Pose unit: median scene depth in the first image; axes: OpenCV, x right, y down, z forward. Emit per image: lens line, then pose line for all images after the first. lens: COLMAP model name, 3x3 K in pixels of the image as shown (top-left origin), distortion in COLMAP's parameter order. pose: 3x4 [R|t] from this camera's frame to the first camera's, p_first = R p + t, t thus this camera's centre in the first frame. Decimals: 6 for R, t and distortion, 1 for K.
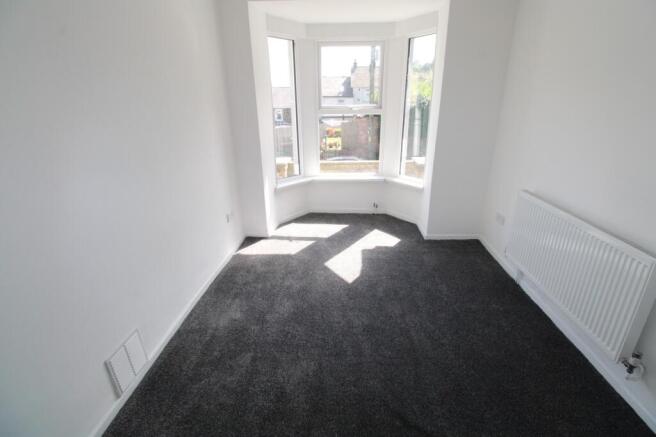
lens RADIAL K [[308.1, 0, 328.6], [0, 308.1, 214.9], [0, 0, 1]] dist [-0.002070, -0.007099]
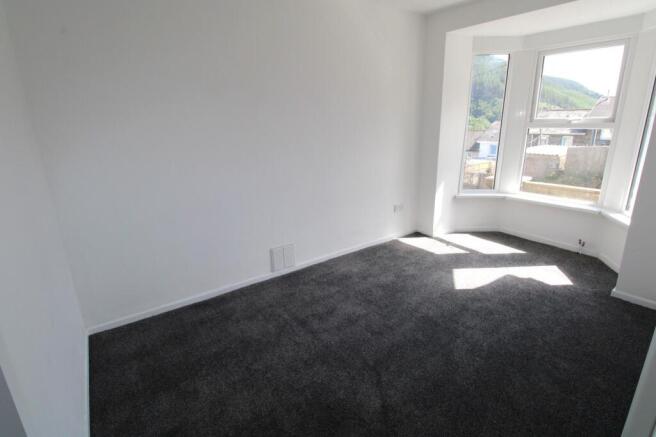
lens RADIAL K [[334.4, 0, 330.1], [0, 334.4, 219.8], [0, 0, 1]] dist [-0.005587, -0.000689]
pose [[0.619449, 0.225790, -0.751865, 0.481496], [-0.259341, 0.962832, 0.075477, 0.019154], [0.740962, 0.148235, 0.654982, -0.062454]]
